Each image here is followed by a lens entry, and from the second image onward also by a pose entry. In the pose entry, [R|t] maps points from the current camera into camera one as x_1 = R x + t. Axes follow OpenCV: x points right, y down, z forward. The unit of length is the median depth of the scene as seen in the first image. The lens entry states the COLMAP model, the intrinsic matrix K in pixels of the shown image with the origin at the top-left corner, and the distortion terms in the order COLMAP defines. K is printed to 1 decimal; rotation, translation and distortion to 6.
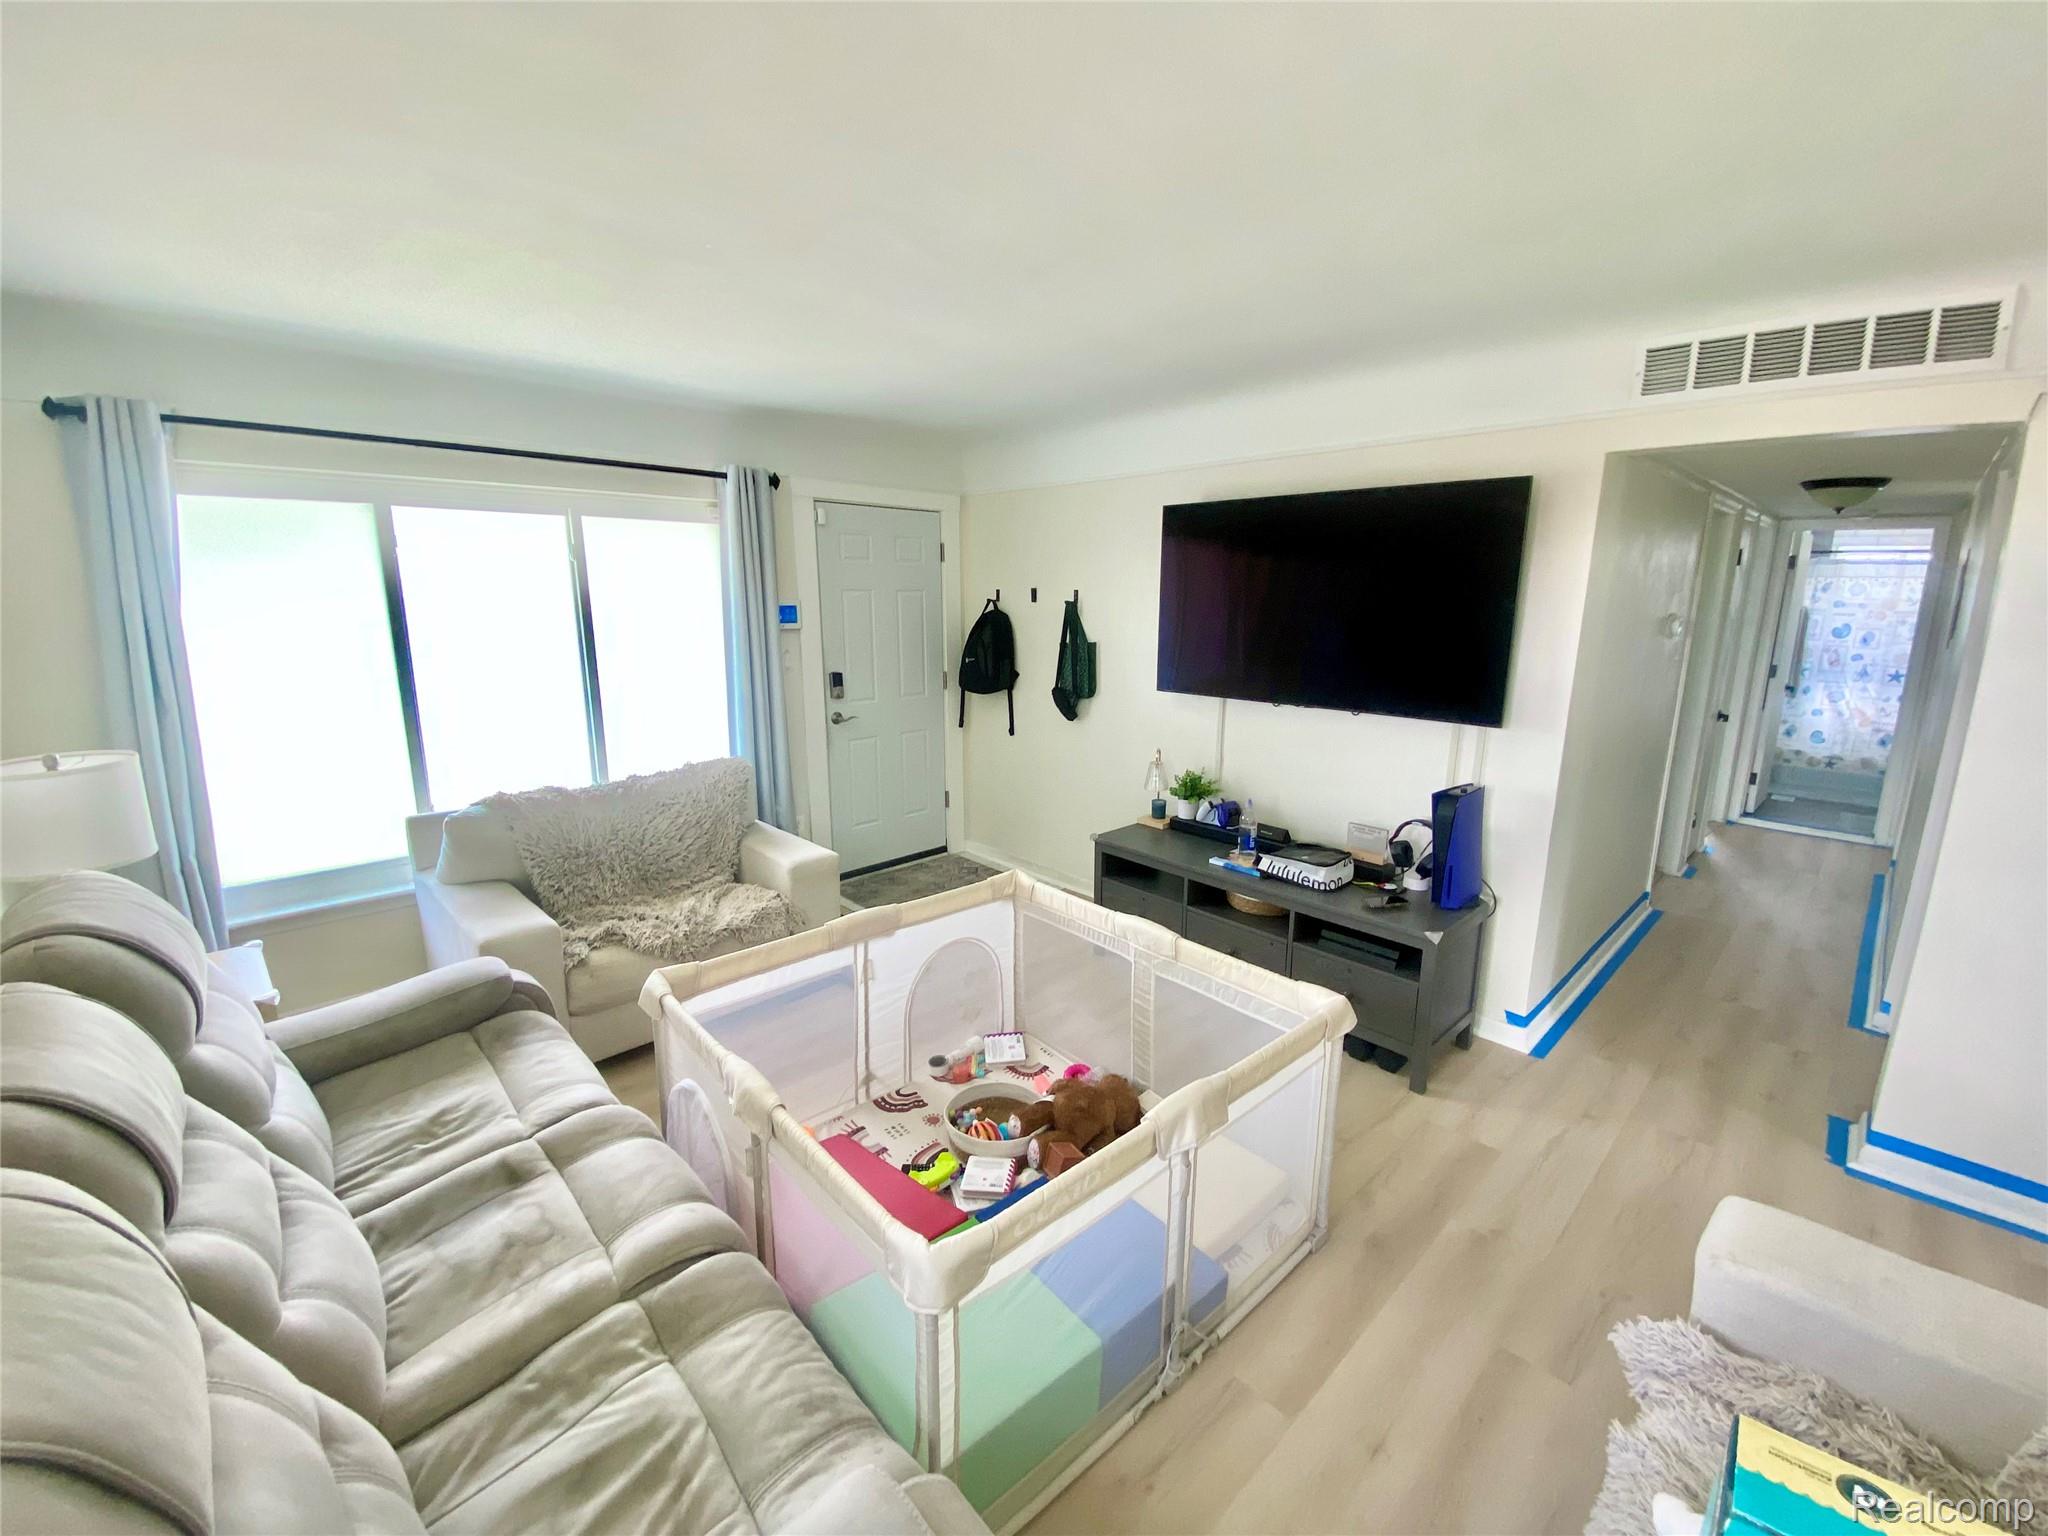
lens RADIAL K [[827.4, 0, 1024.0], [0, 827.4, 768.0], [0, 0, 1]] dist [0.038421, -0.029302]
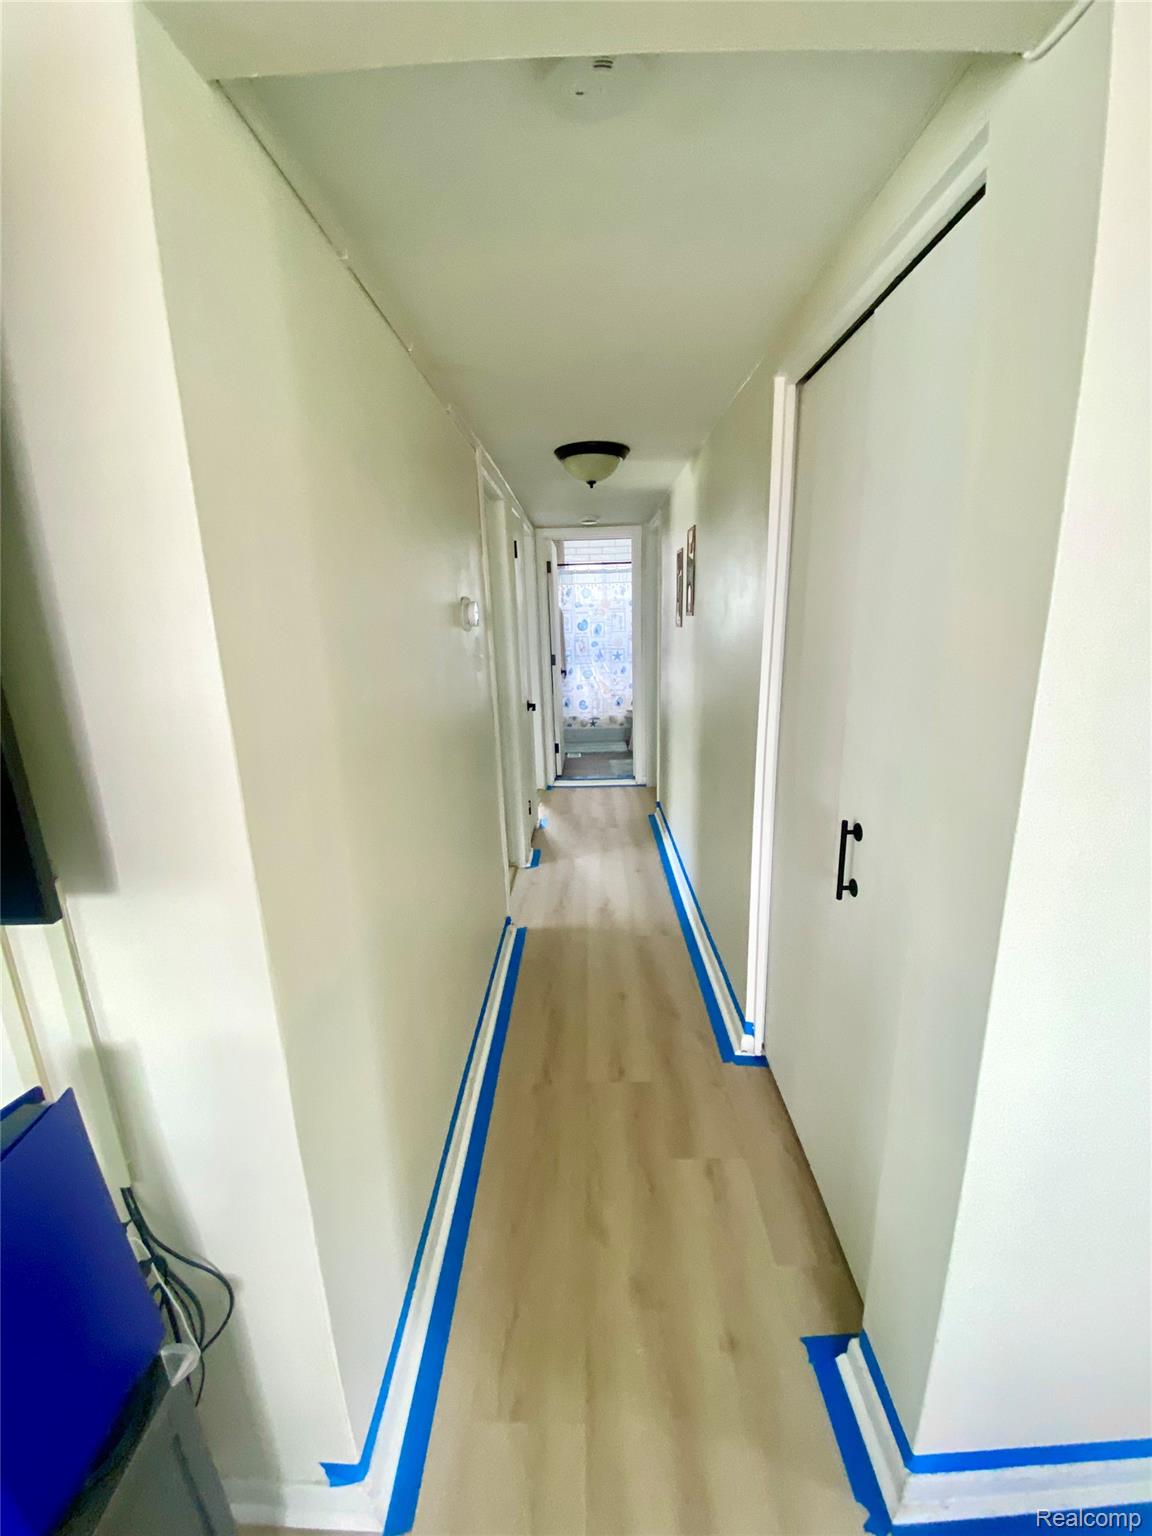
lens RADIAL K [[620.6, 0, 576.0], [0, 620.6, 768.0], [0, 0, 1]] dist [0.038421, -0.029302]
pose [[0.700057, -0.200442, 0.685378, 0.243266], [0.184183, 0.978005, 0.097895, -0.039889], [-0.689926, 0.057703, 0.721577, 0.303290]]
